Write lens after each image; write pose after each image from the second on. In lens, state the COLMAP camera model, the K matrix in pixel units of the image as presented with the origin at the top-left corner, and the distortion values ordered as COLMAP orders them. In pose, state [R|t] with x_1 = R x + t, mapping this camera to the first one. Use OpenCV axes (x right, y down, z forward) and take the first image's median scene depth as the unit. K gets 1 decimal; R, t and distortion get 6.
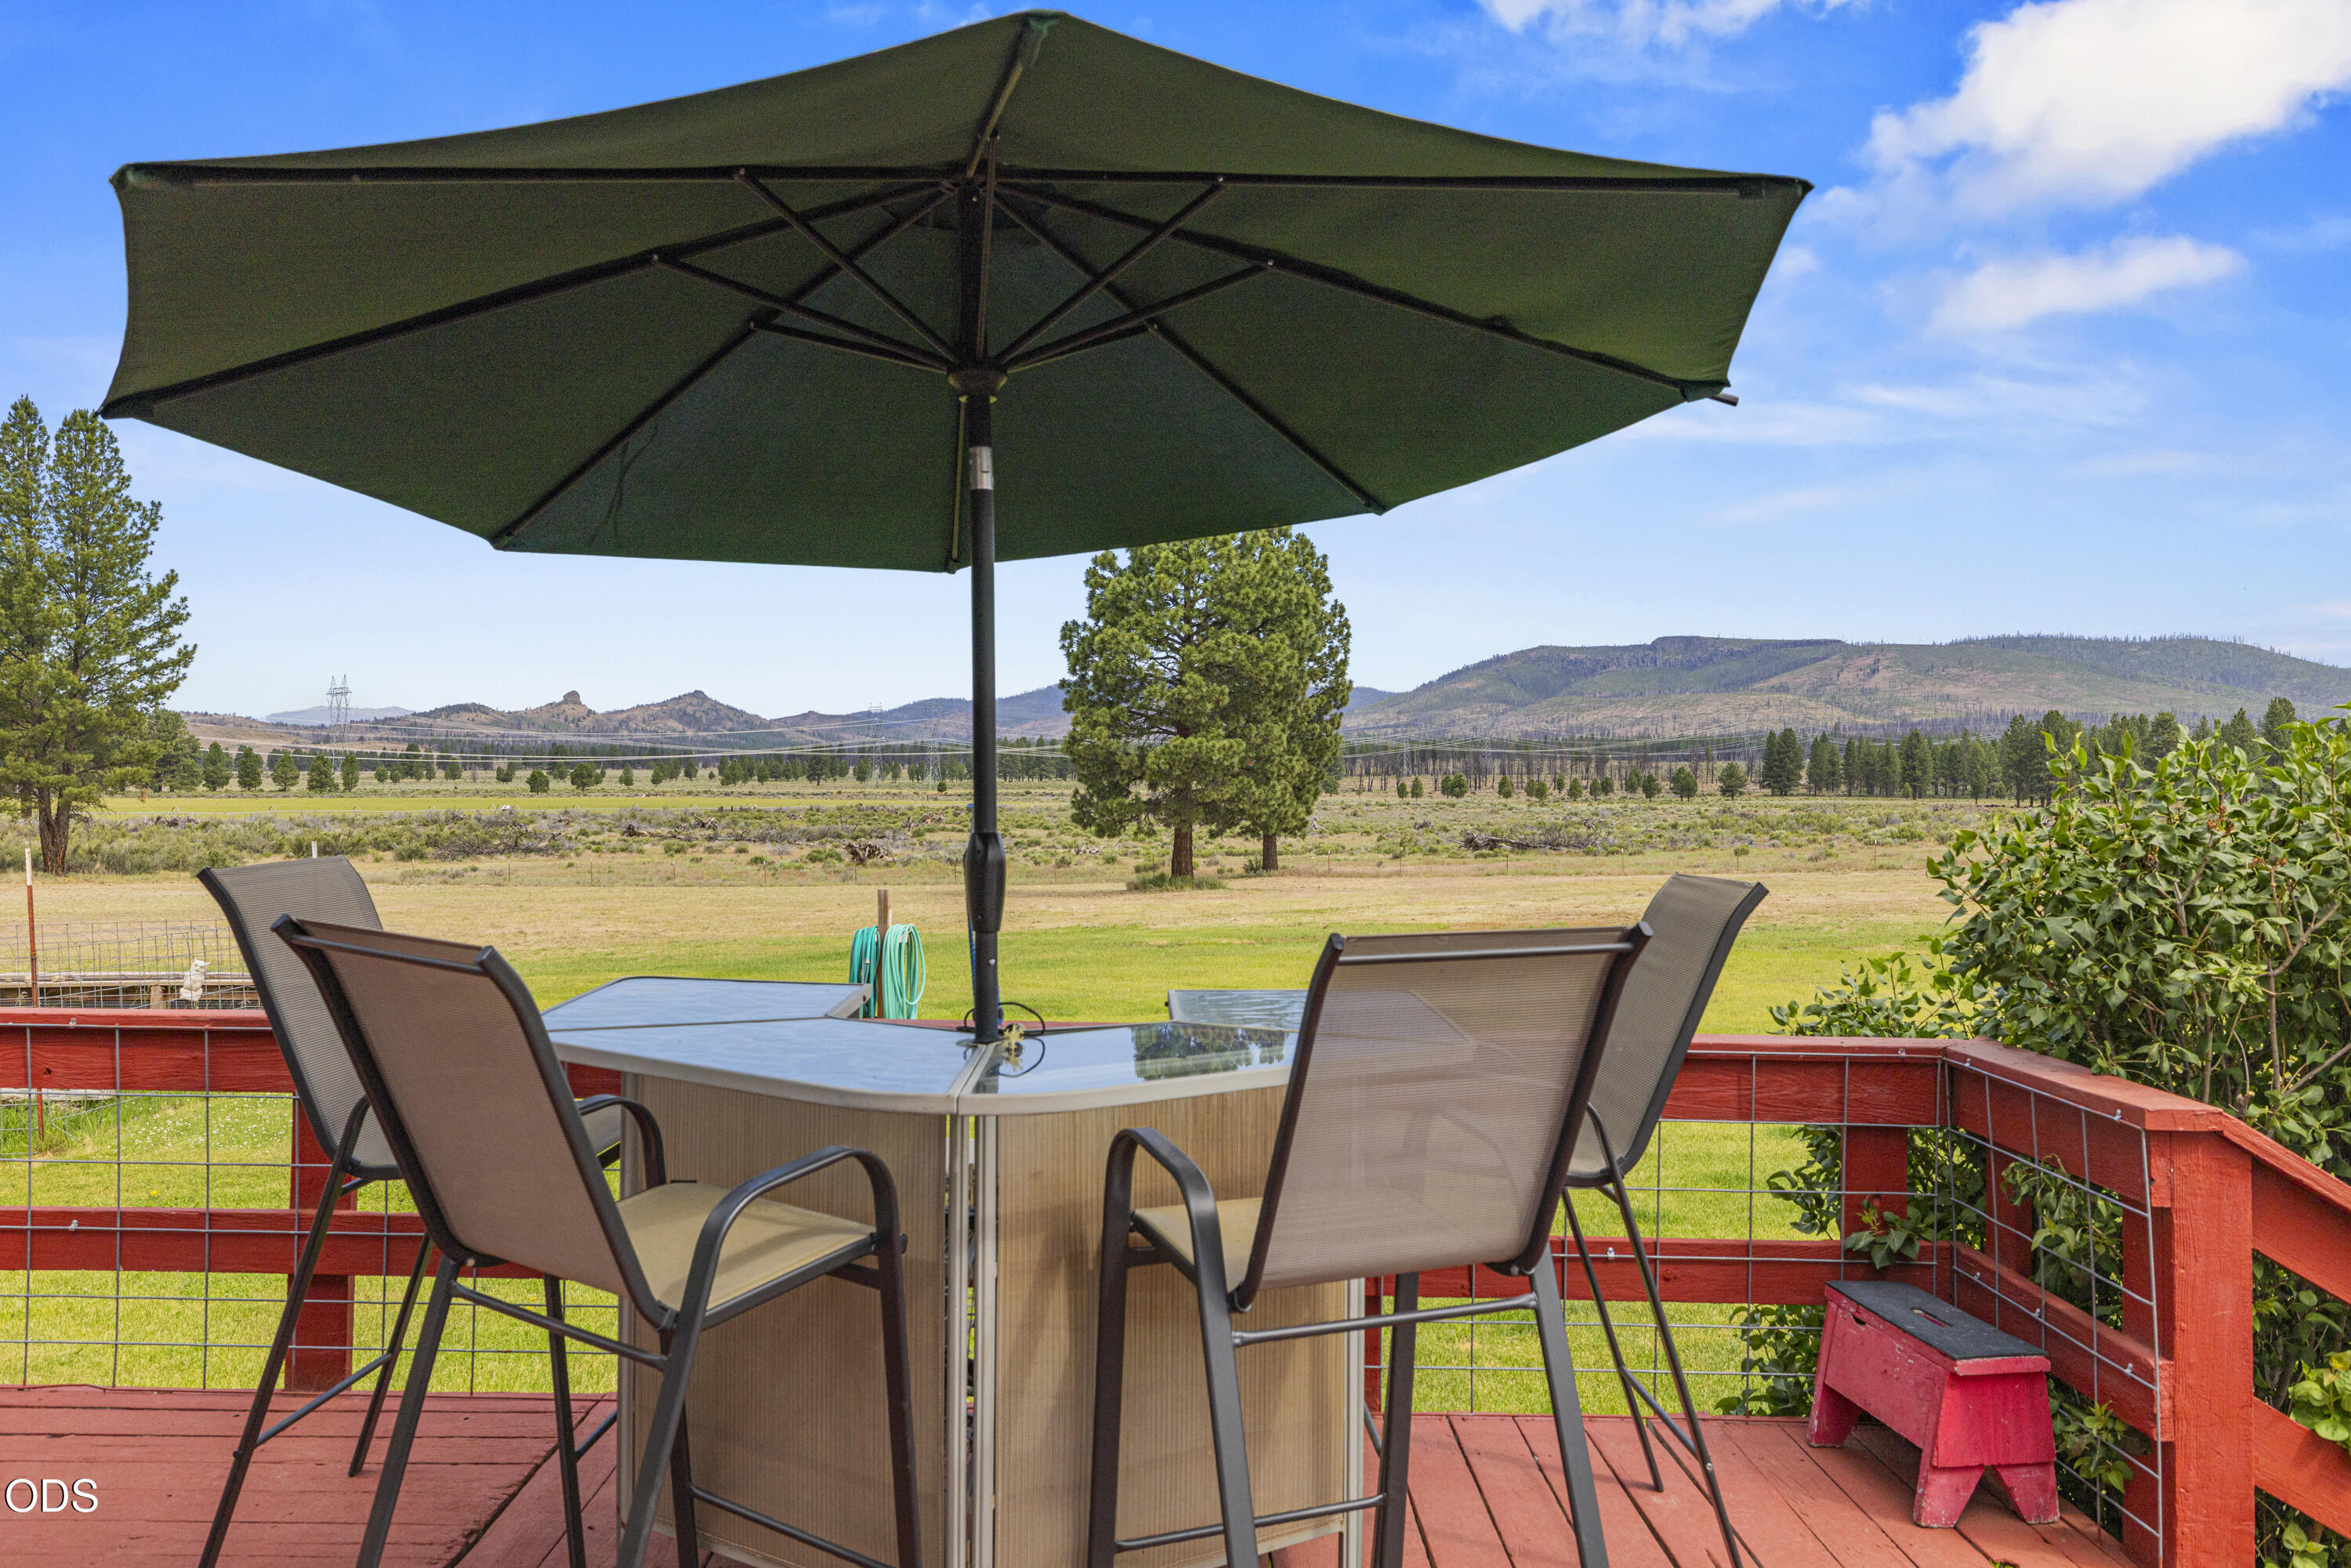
lens RADIAL K [[1818.7, 0, 1166.2], [0, 1818.7, 773.3], [0, 0, 1]] dist [0.012369, -0.042974]
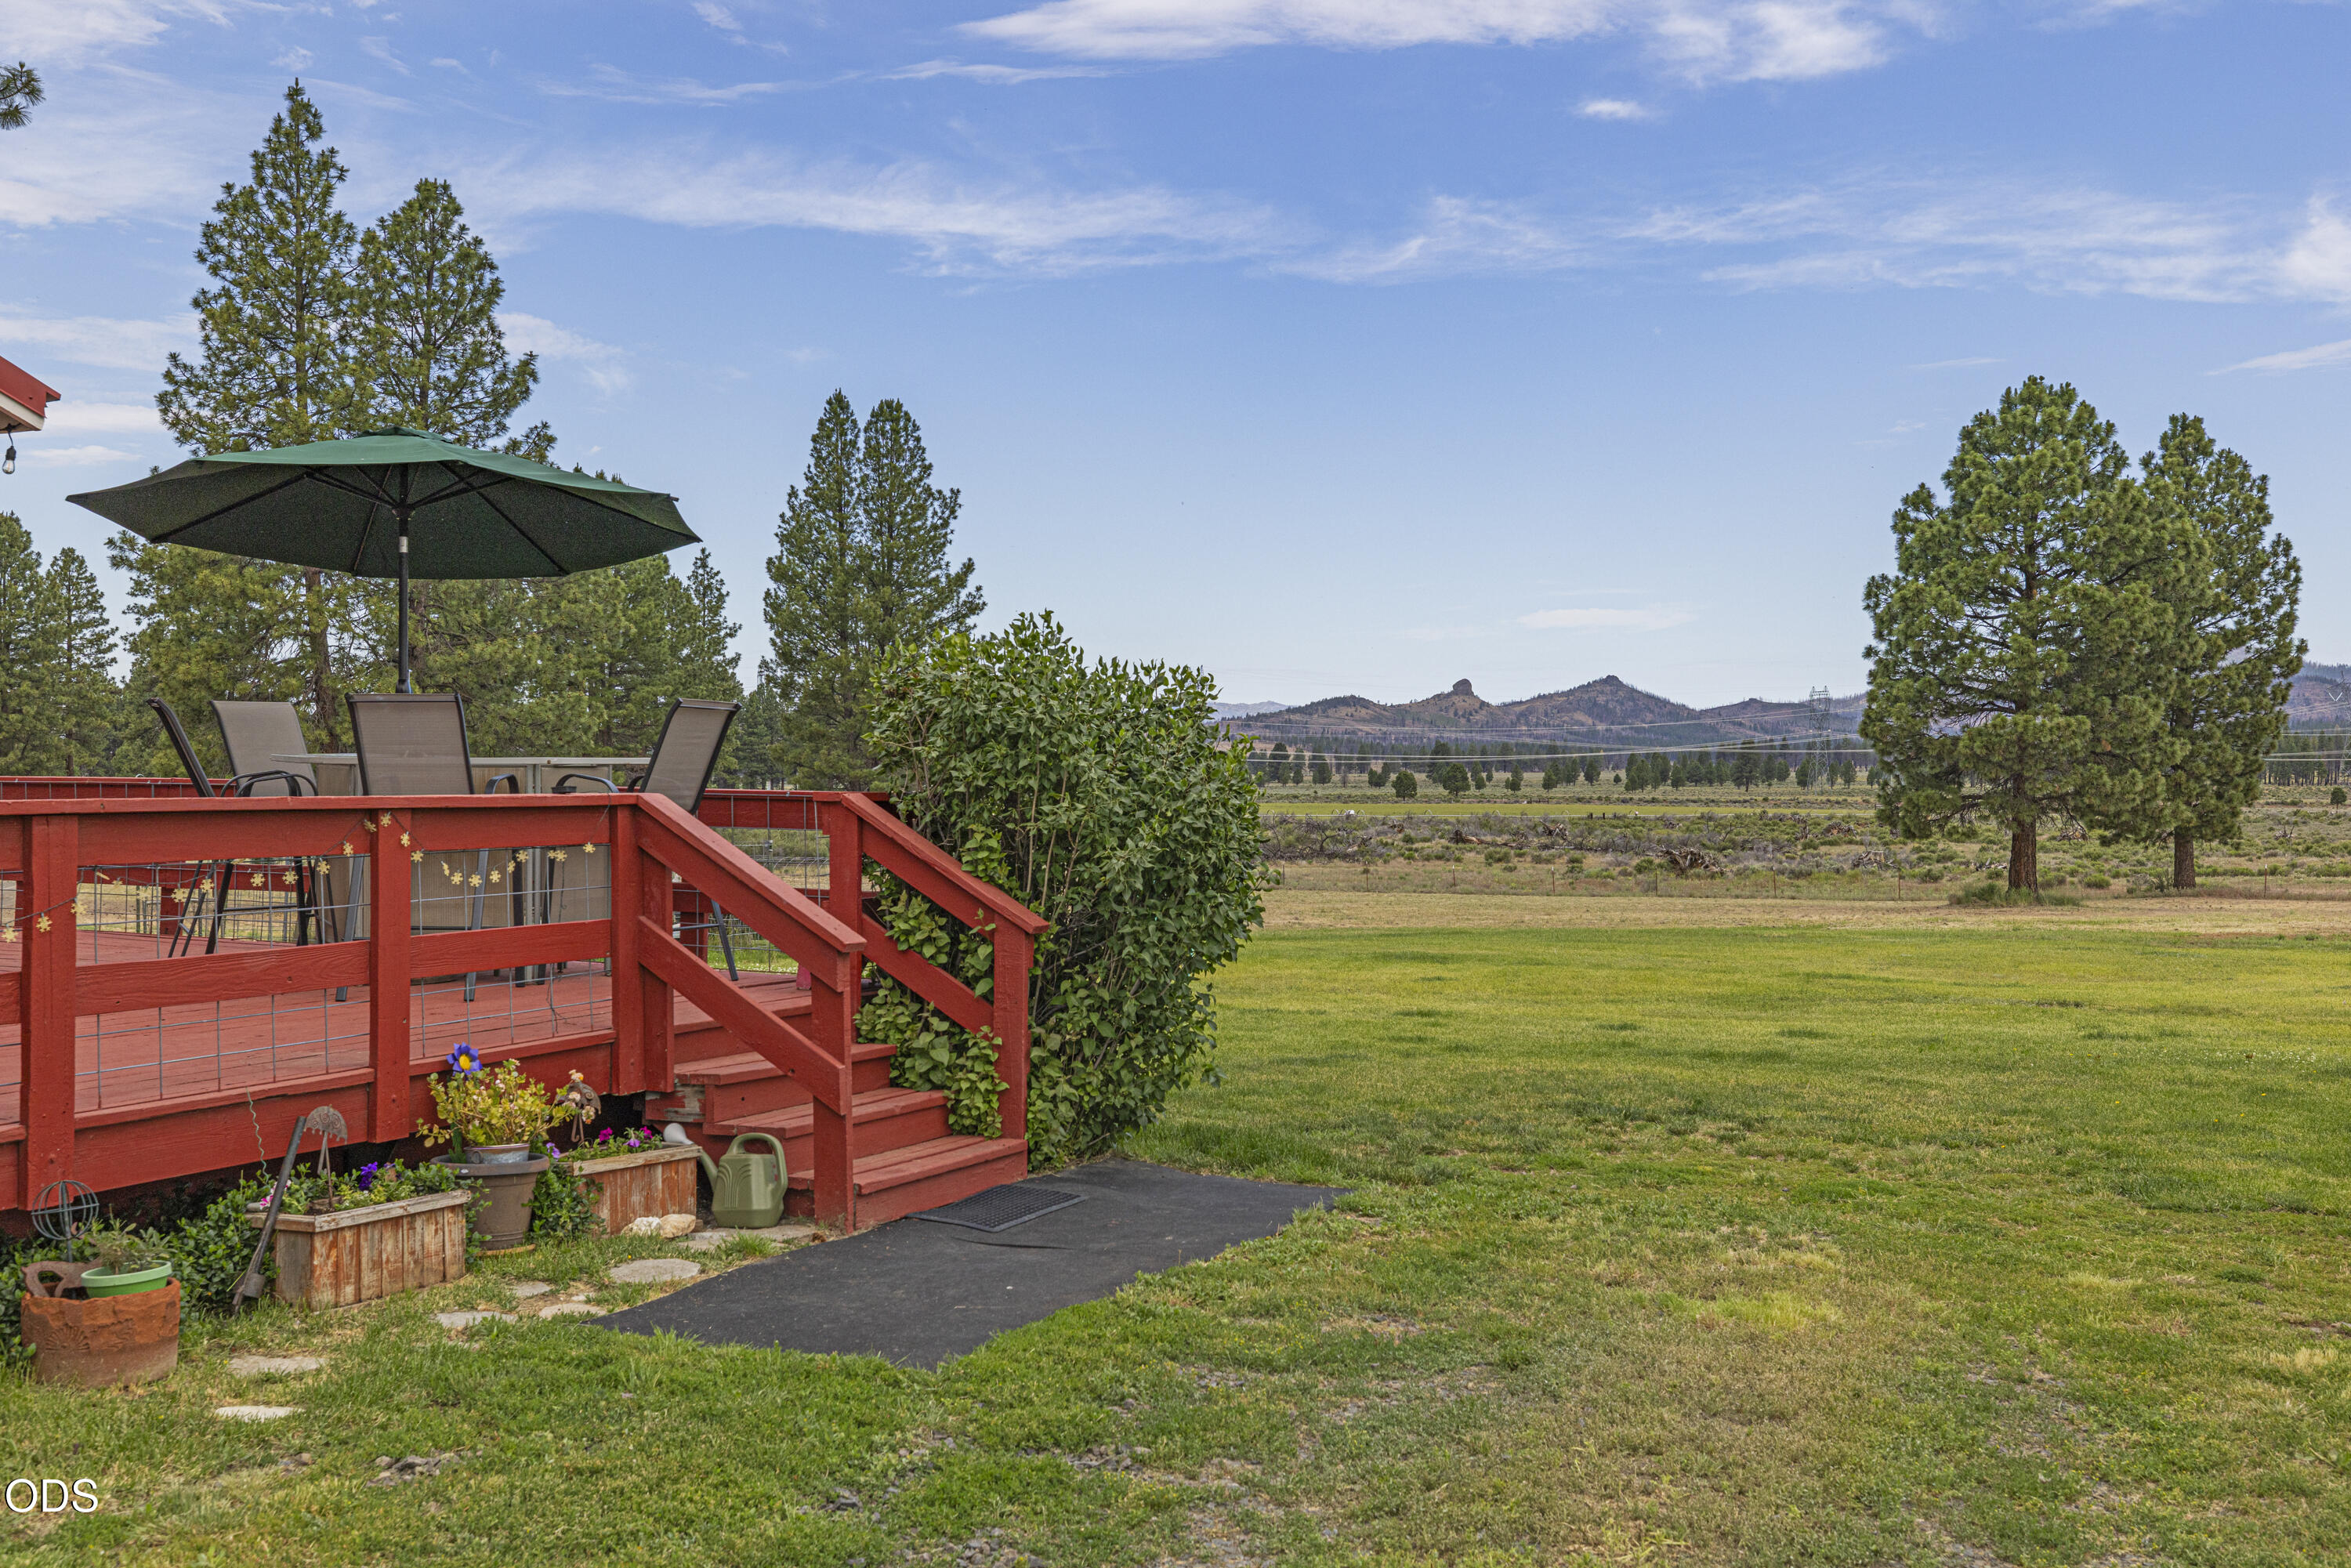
lens RADIAL K [[2263.9, 0, 1143.2], [0, 2263.9, 783.3], [0, 0, 1]] dist [-0.017326, 0.000000]
pose [[0.897928, 0.000848, -0.440141, 0.057863], [0.000319, 0.999997, 0.002577, 0.004387], [0.440142, -0.002454, 0.897925, -0.037520]]
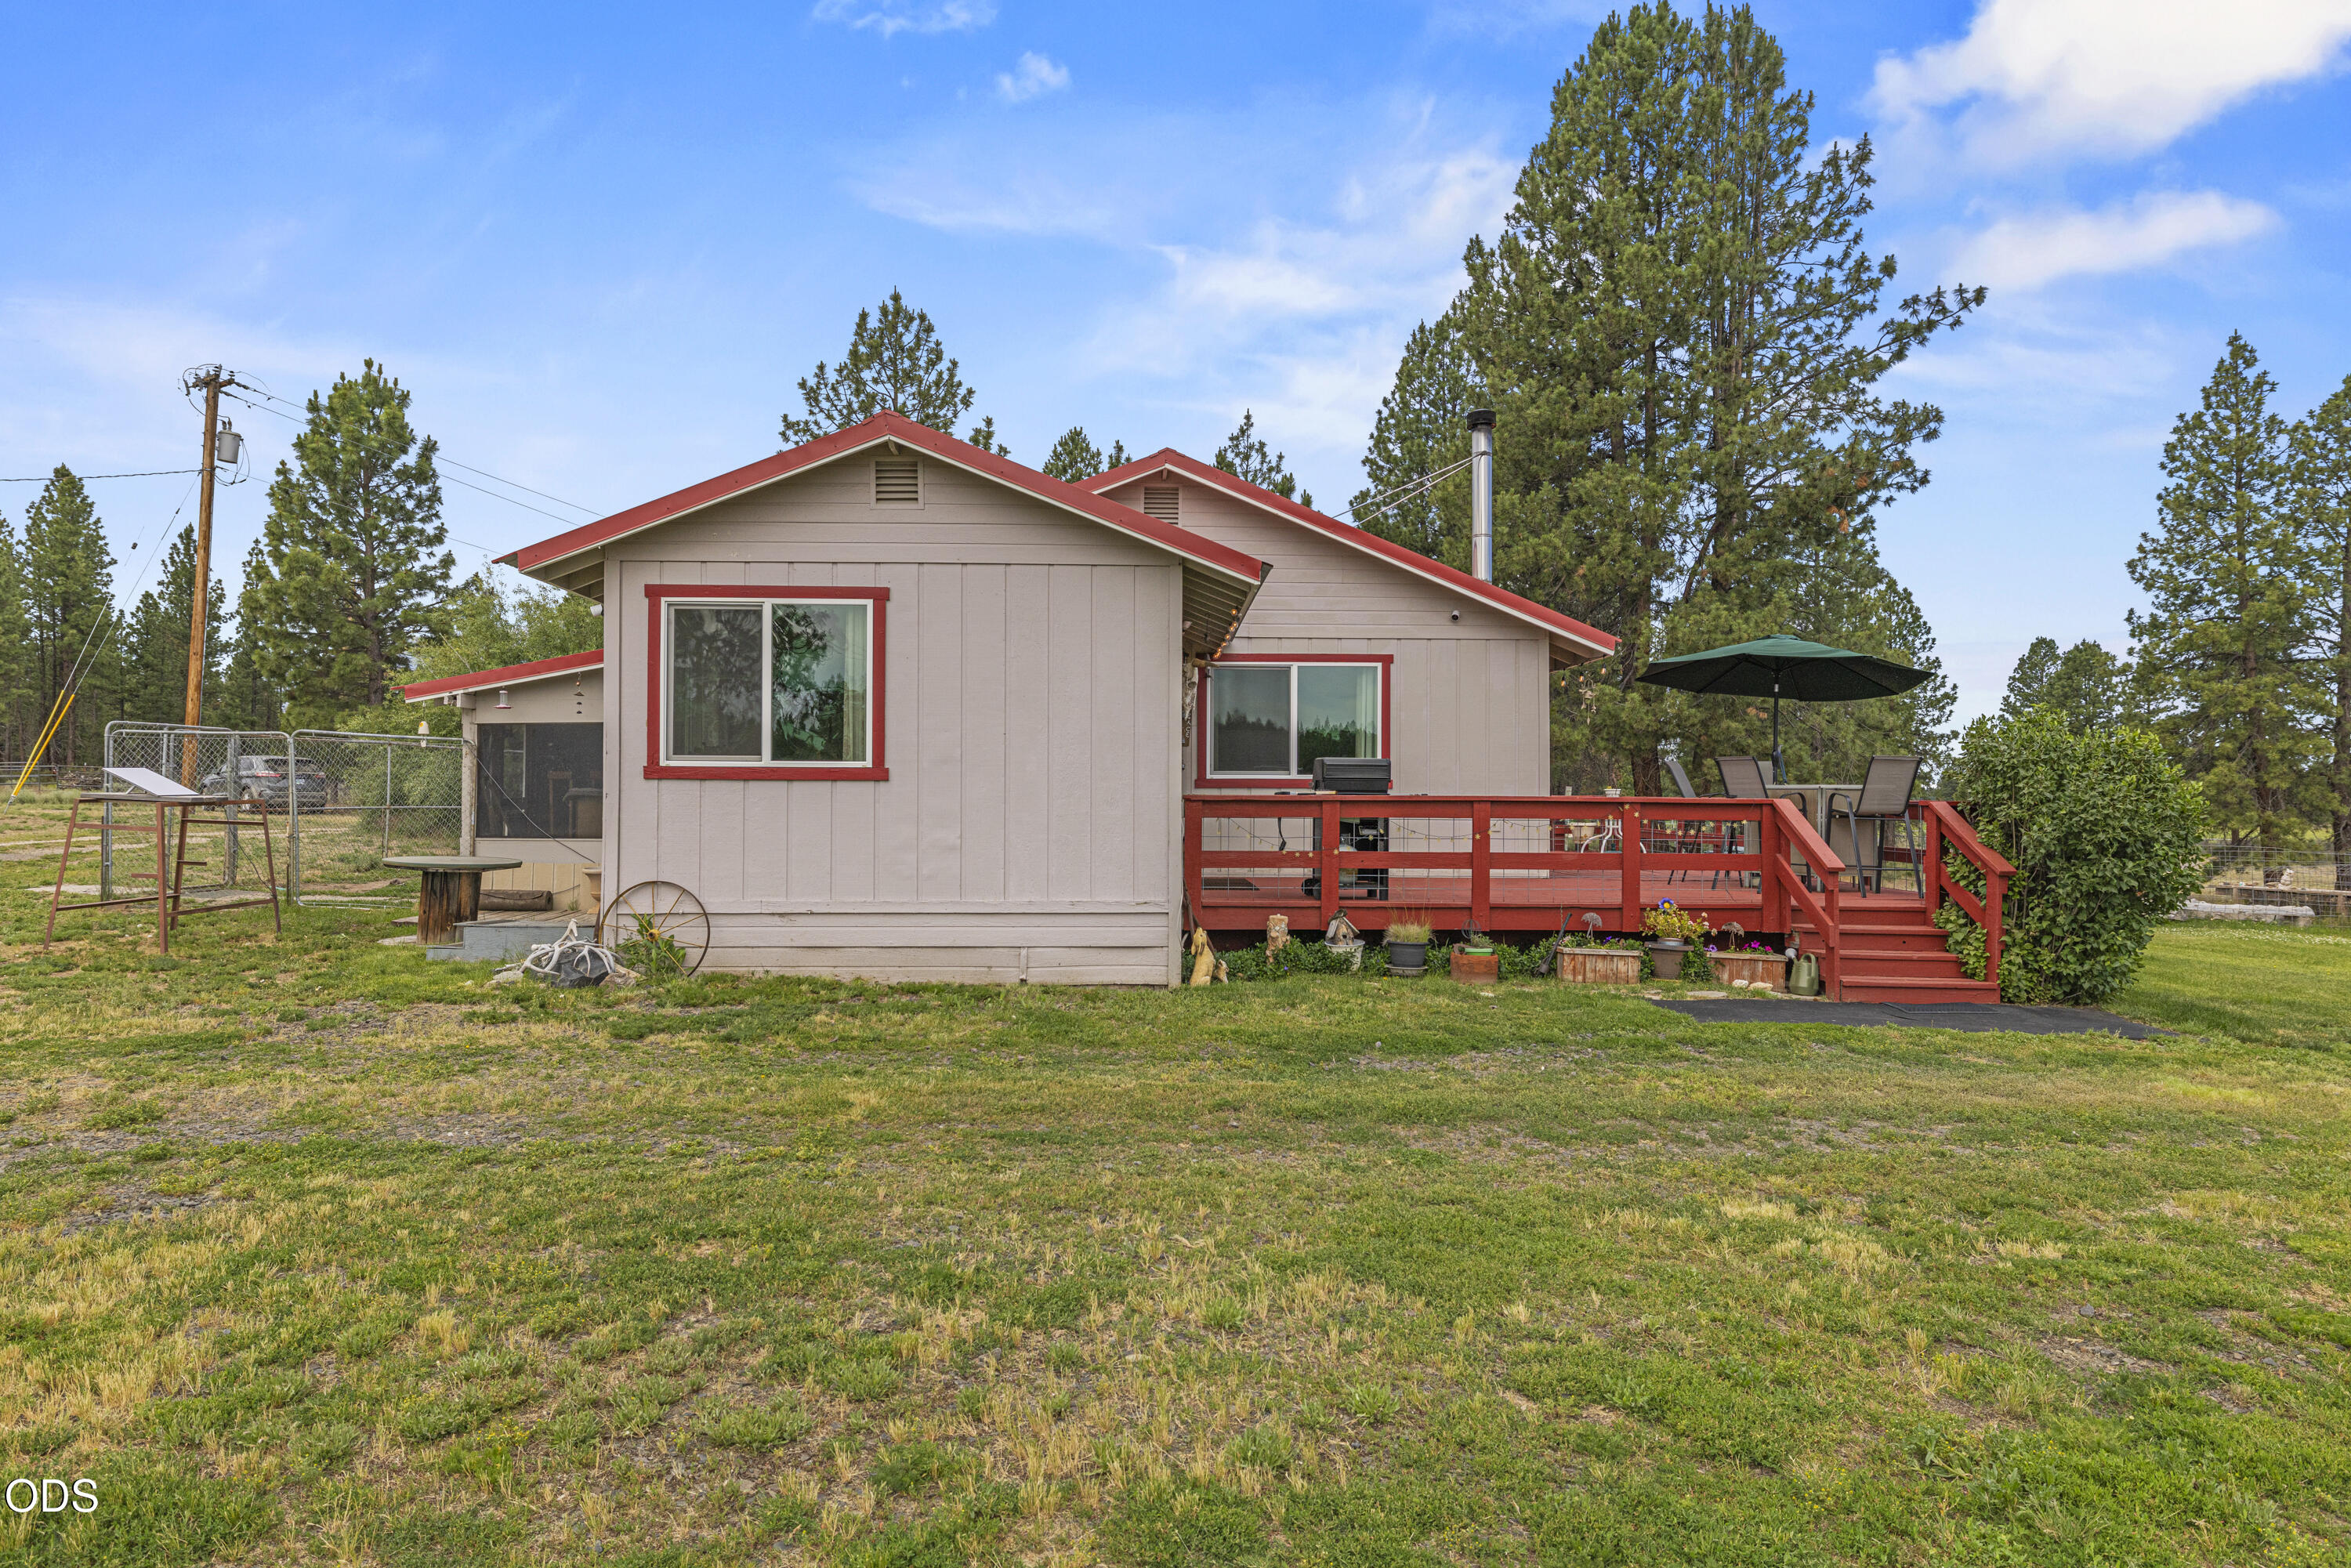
lens RADIAL K [[1412.1, 0, 1189.7], [0, 1412.1, 787.4], [0, 0, 1]] dist [0.000875, 0.001533]
pose [[0.051146, -0.011842, -0.998621, 0.713931], [-0.010168, 0.999872, -0.012377, 0.021081], [0.998639, 0.010787, 0.051019, 0.092124]]
